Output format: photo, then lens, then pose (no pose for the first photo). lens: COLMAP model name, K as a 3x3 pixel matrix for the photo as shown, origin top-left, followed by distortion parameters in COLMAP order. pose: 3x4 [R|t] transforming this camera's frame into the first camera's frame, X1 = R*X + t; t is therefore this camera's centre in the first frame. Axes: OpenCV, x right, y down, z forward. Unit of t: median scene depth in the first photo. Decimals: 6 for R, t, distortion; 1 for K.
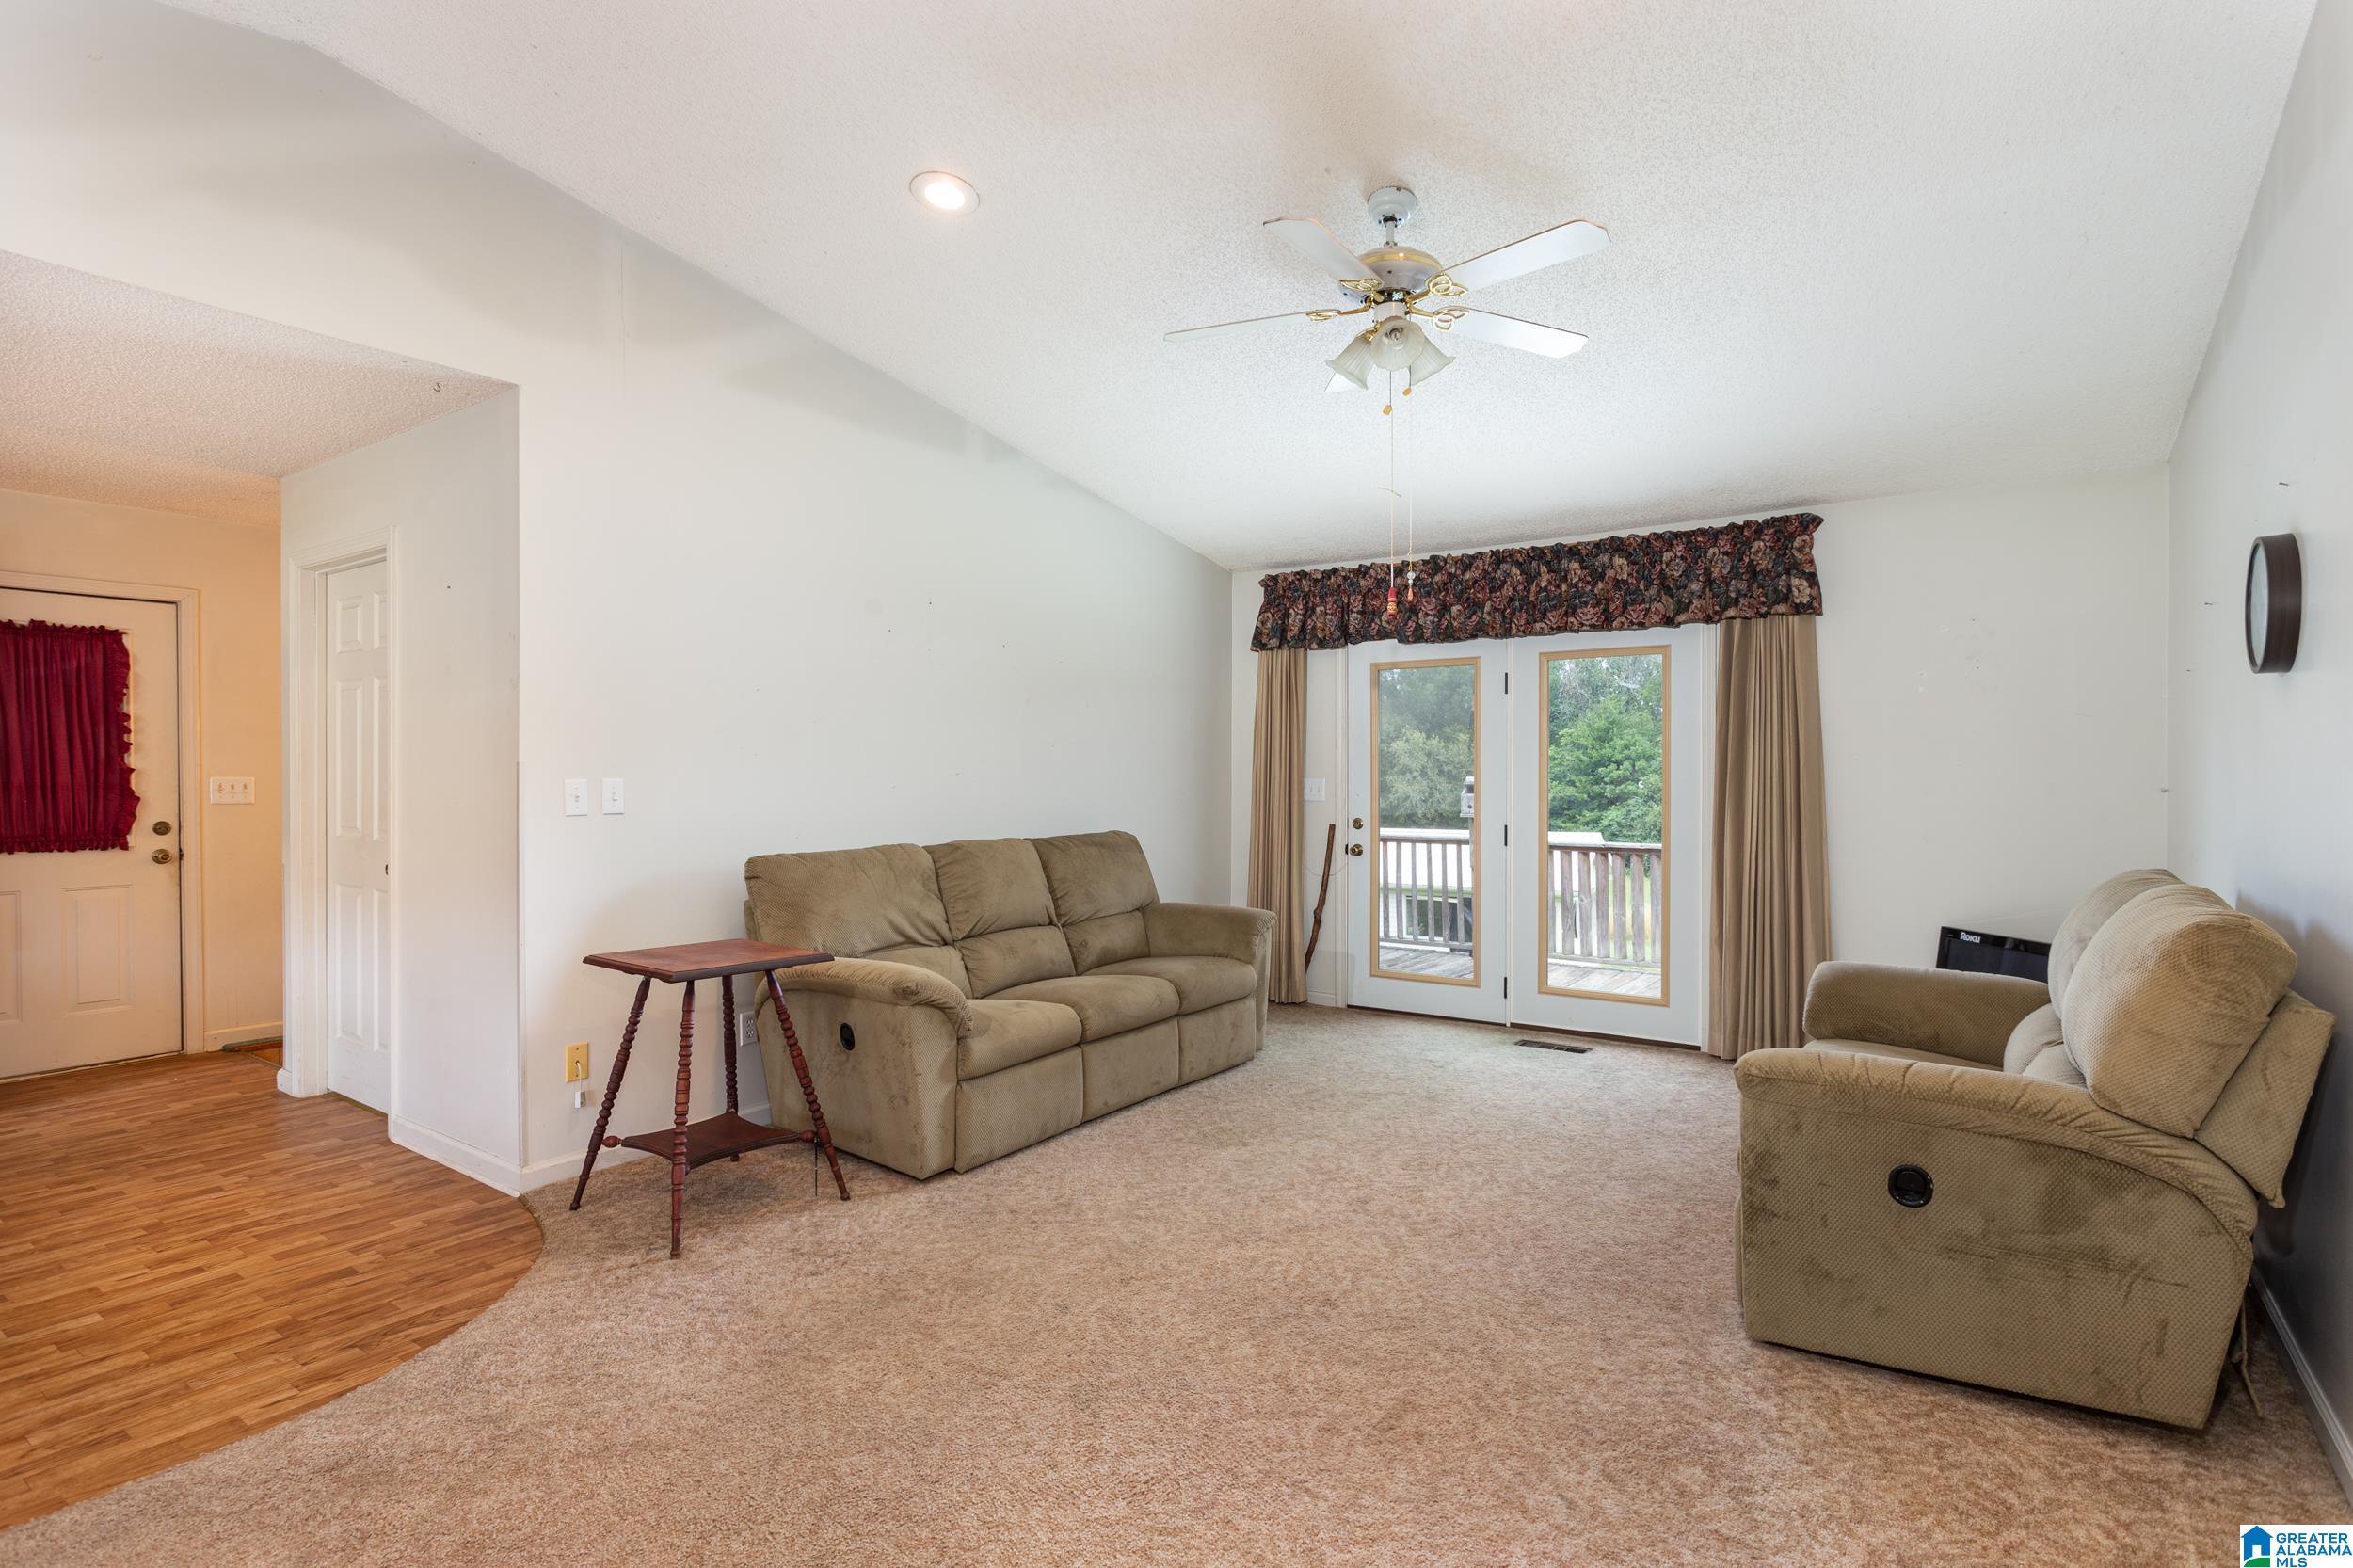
lens RADIAL K [[1173.5, 0, 1163.7], [0, 1173.5, 777.0], [0, 0, 1]] dist [-0.007855, 0.003144]
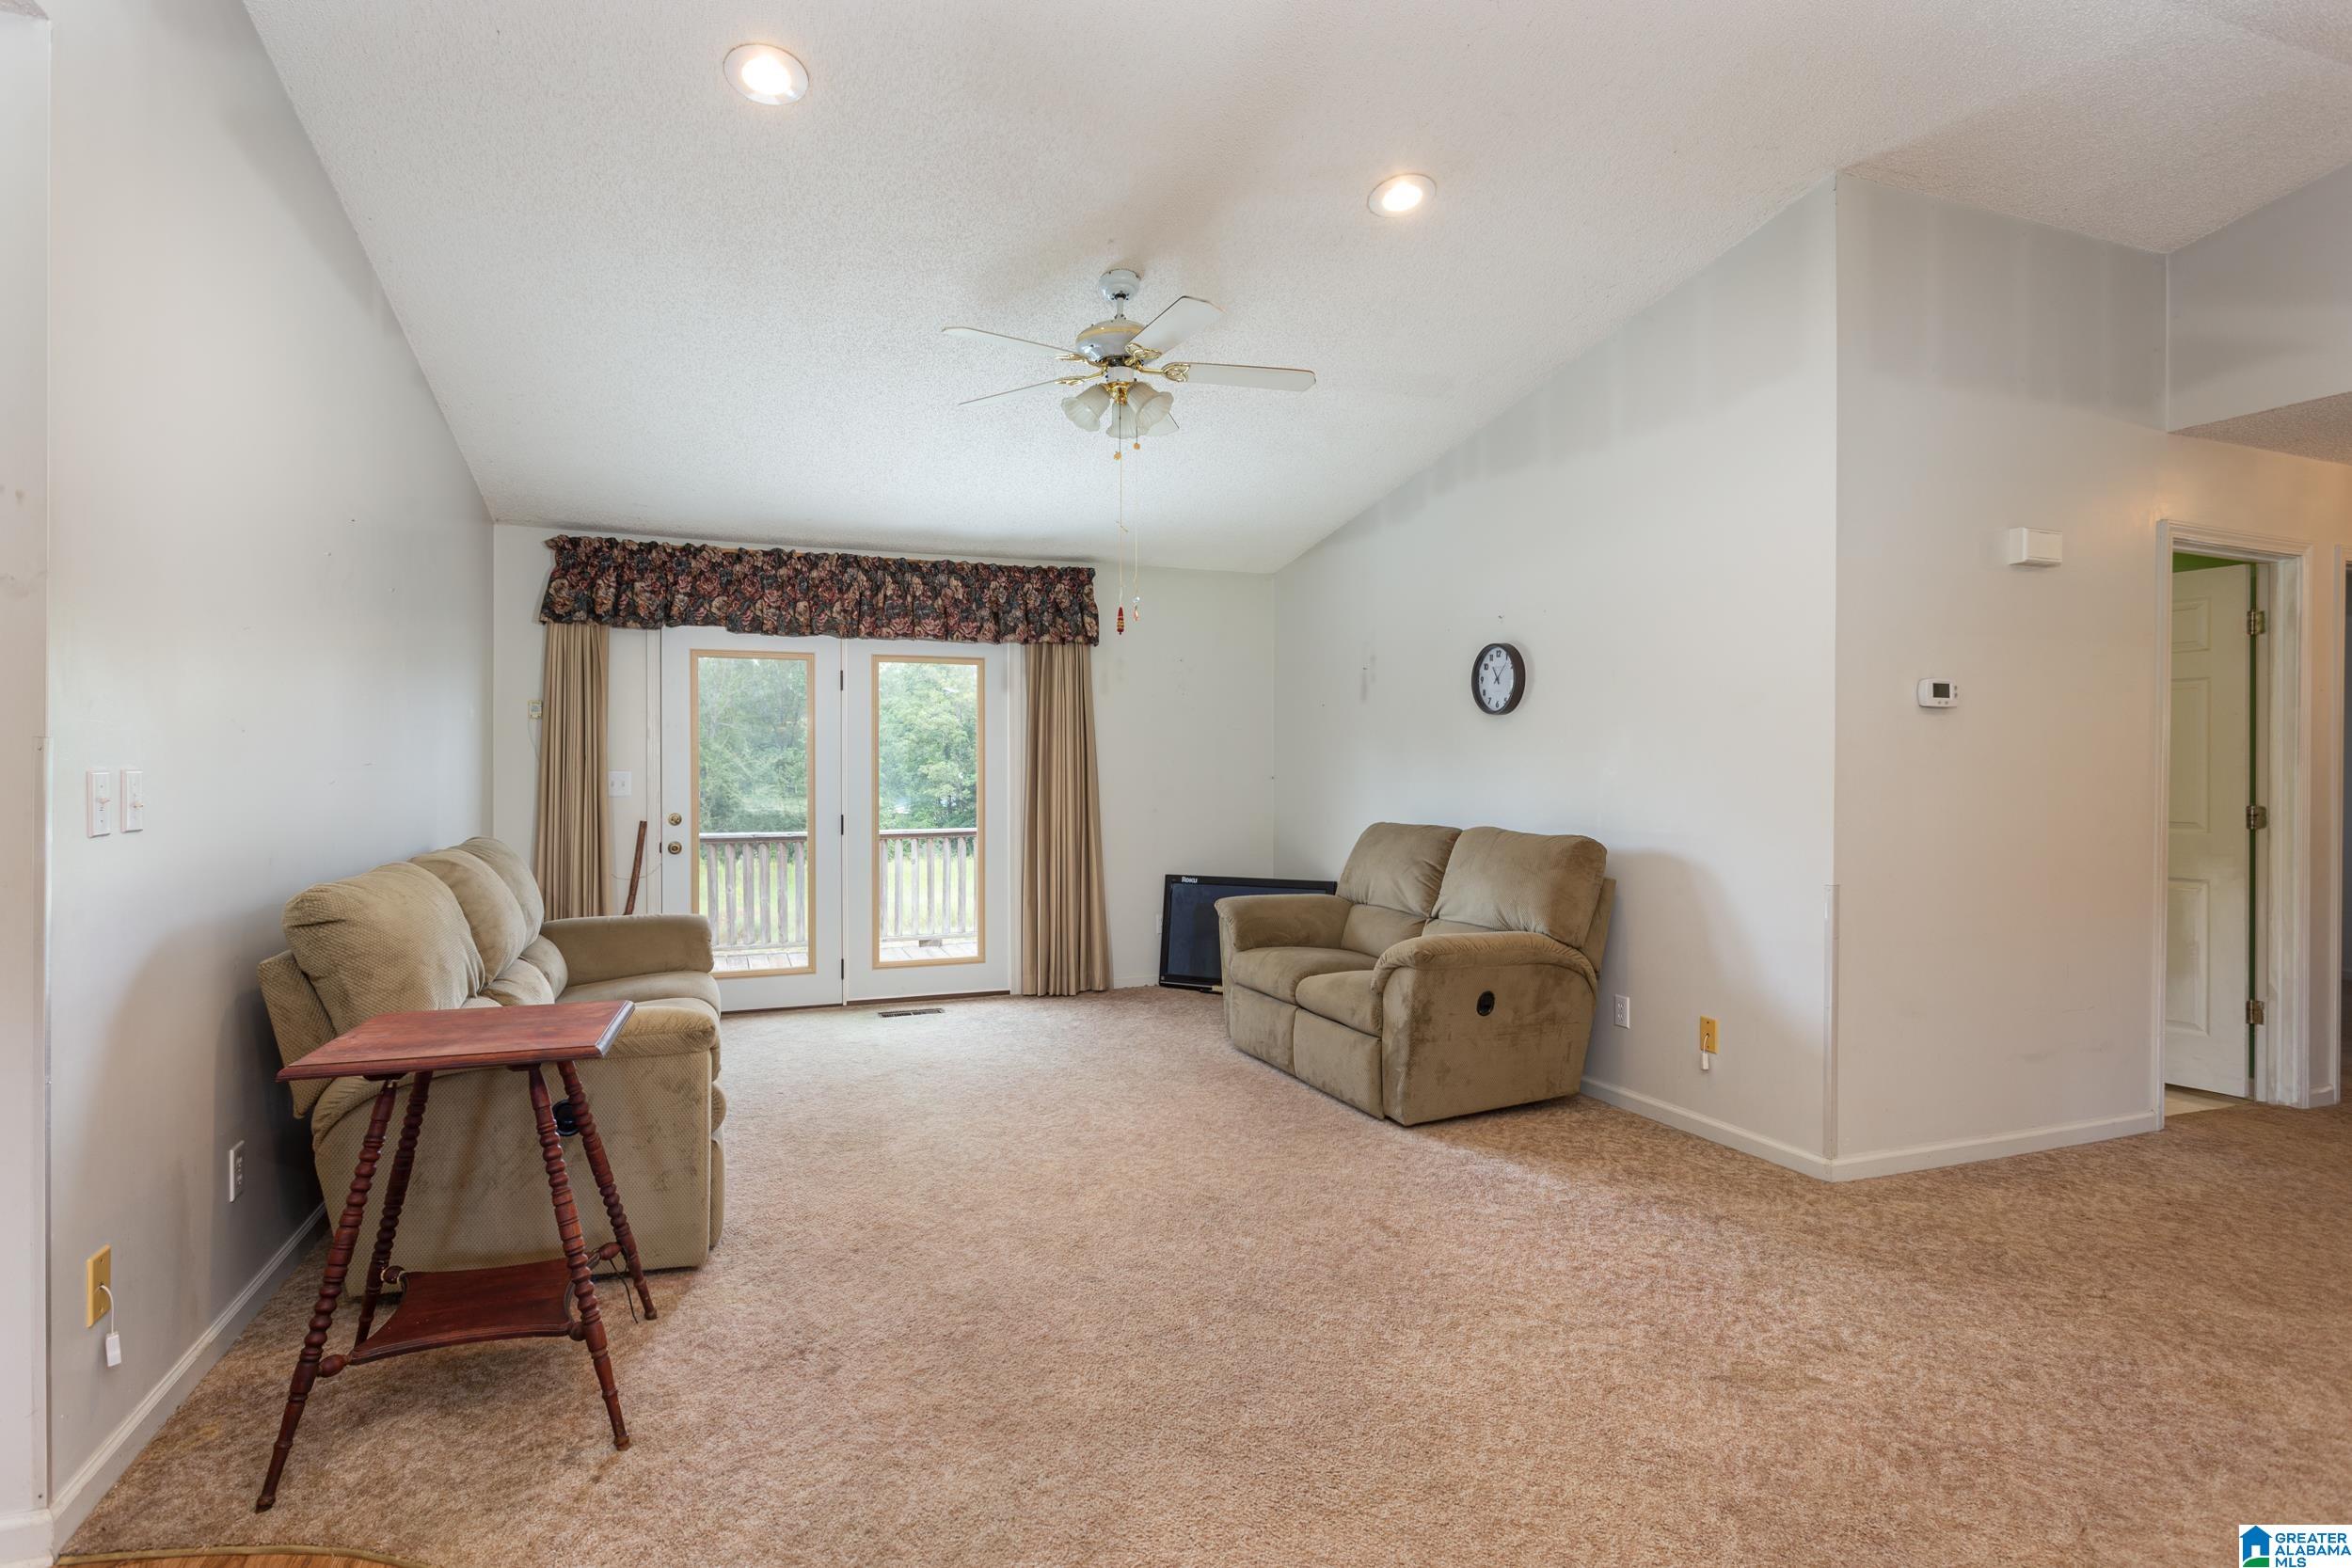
lens RADIAL K [[1172.9, 0, 1166.2], [0, 1172.9, 778.5], [0, 0, 1]] dist [-0.007855, 0.003144]
pose [[0.553104, -0.007686, 0.833076, -0.470407], [0.002191, 0.999967, 0.007771, 0.000429], [-0.833109, -0.002473, 0.553103, 0.191232]]
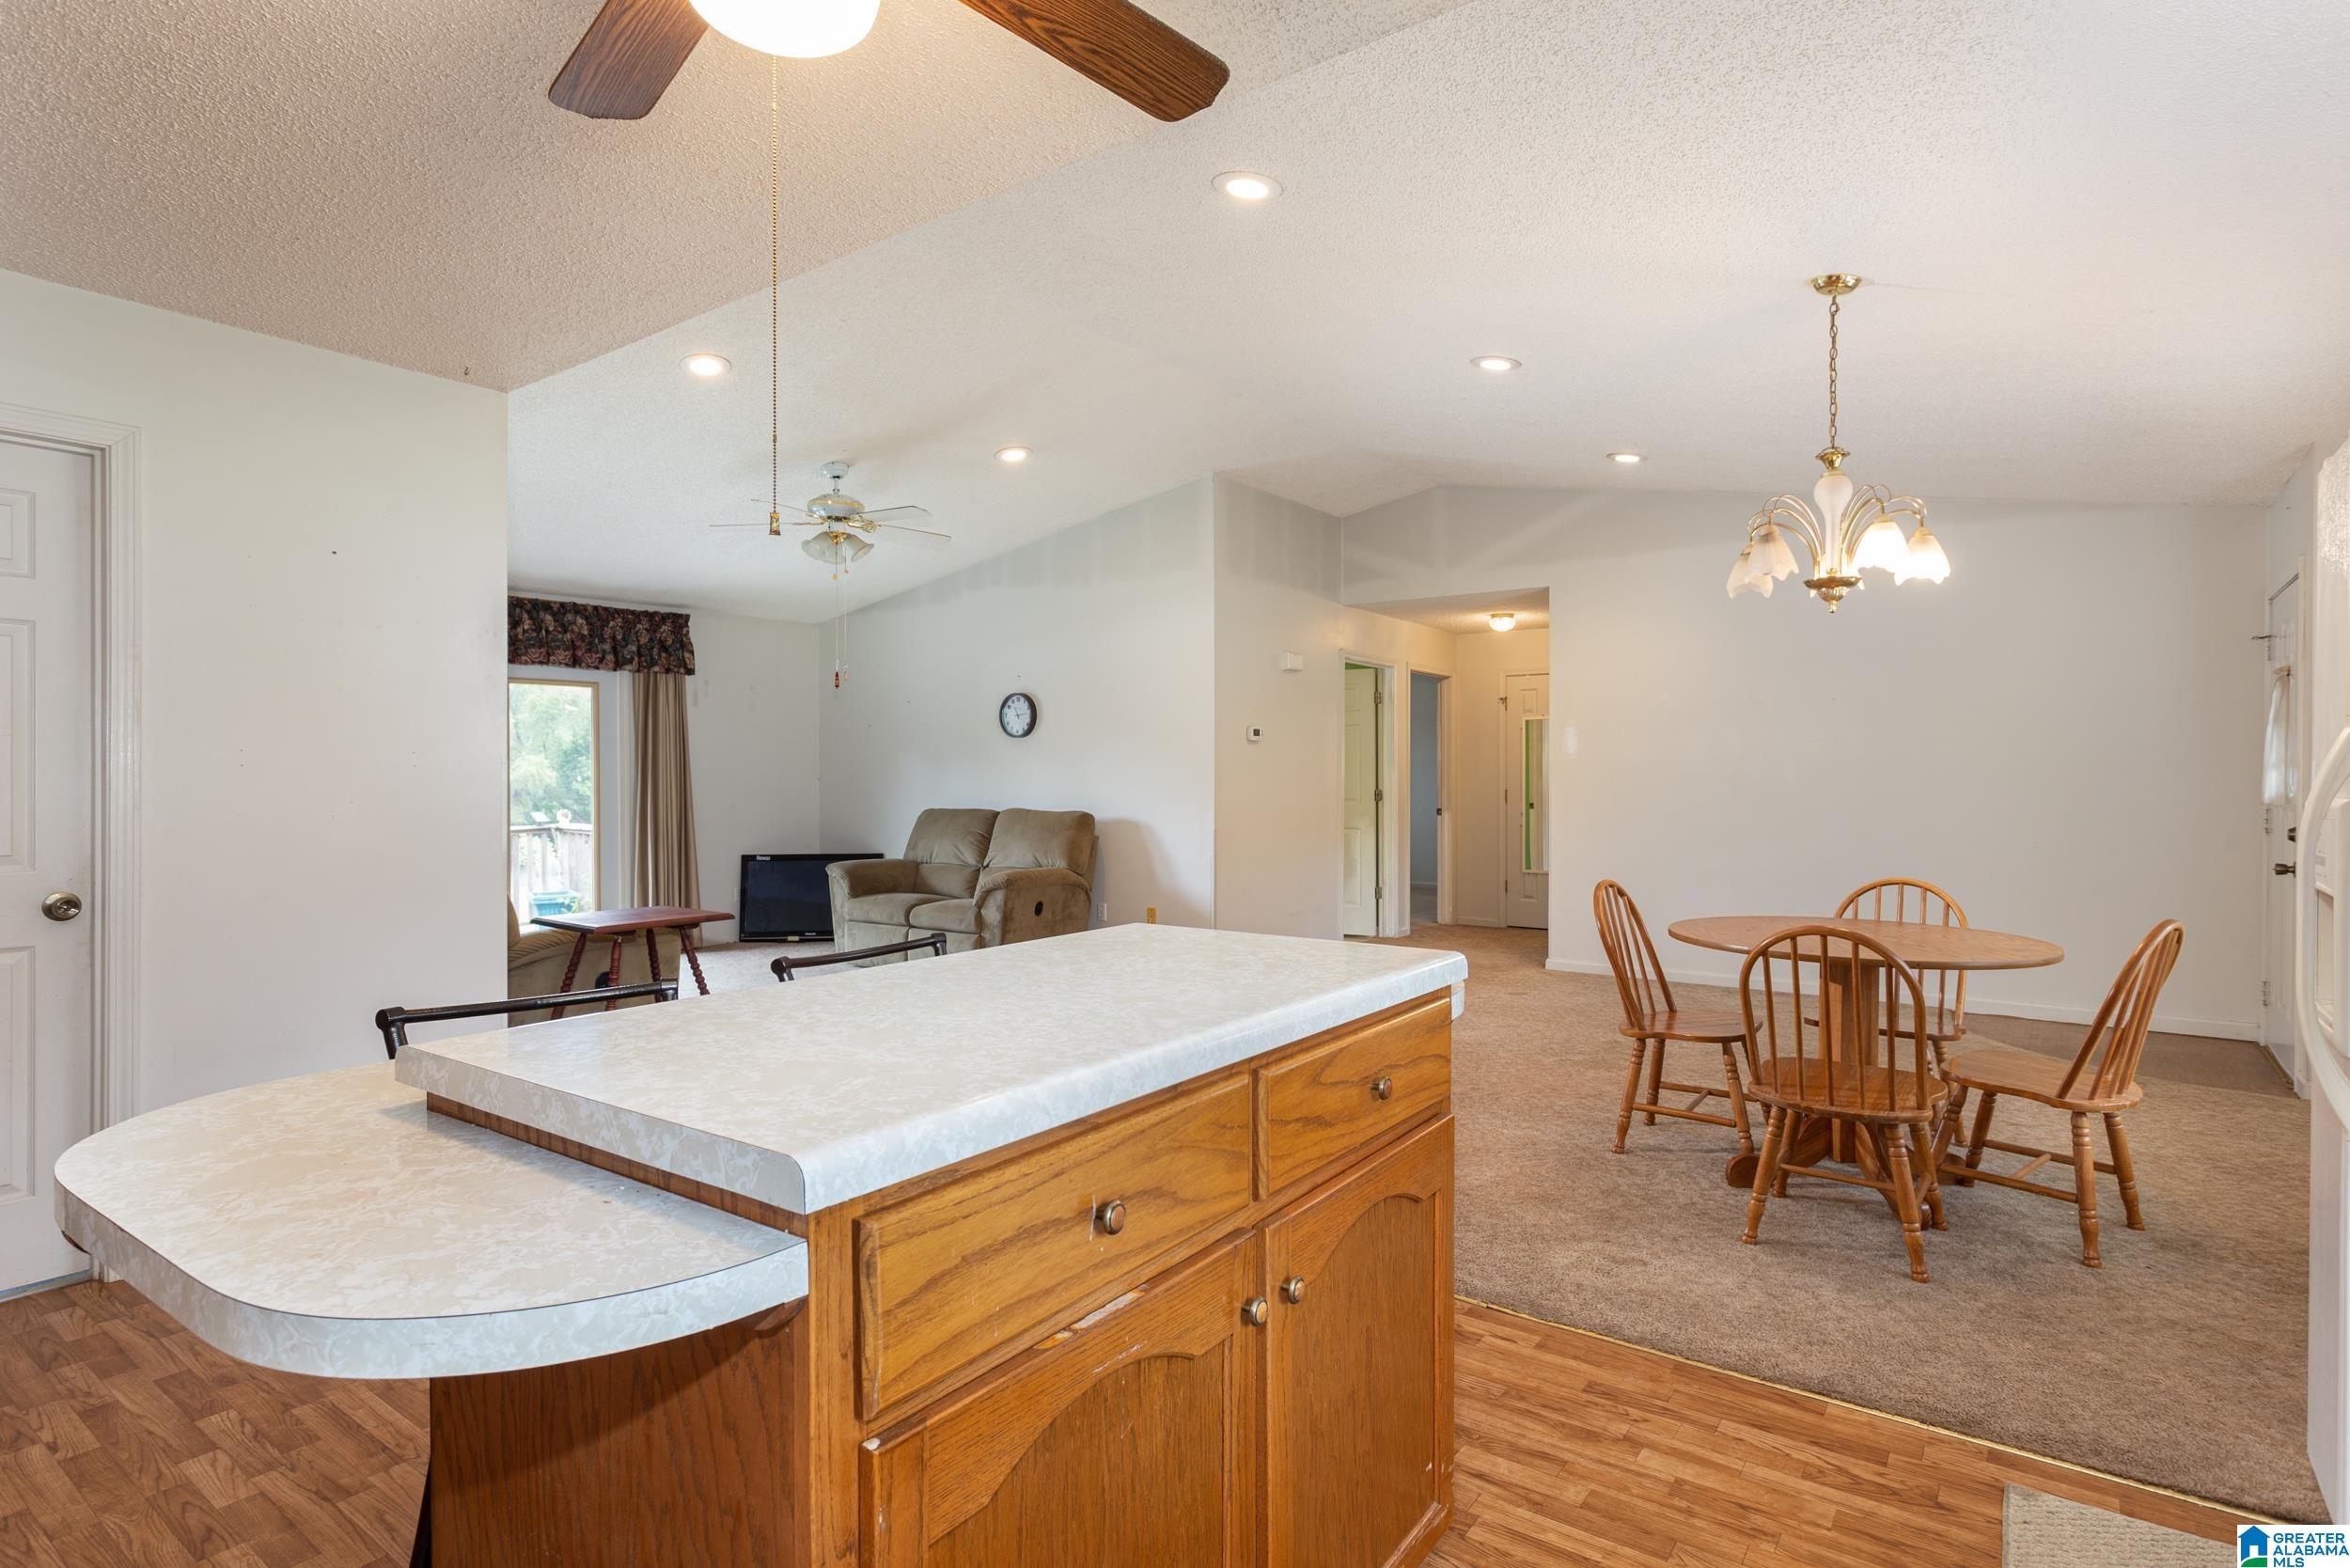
lens RADIAL K [[1172.0, 0, 1192.6], [0, 1172.0, 762.5], [0, 0, 1]] dist [-0.007855, 0.003144]
pose [[0.009118, 0.007217, 0.999932, -1.036160], [0.003684, 0.999967, -0.007251, -0.000335], [-0.999952, 0.003750, 0.009091, 0.255019]]
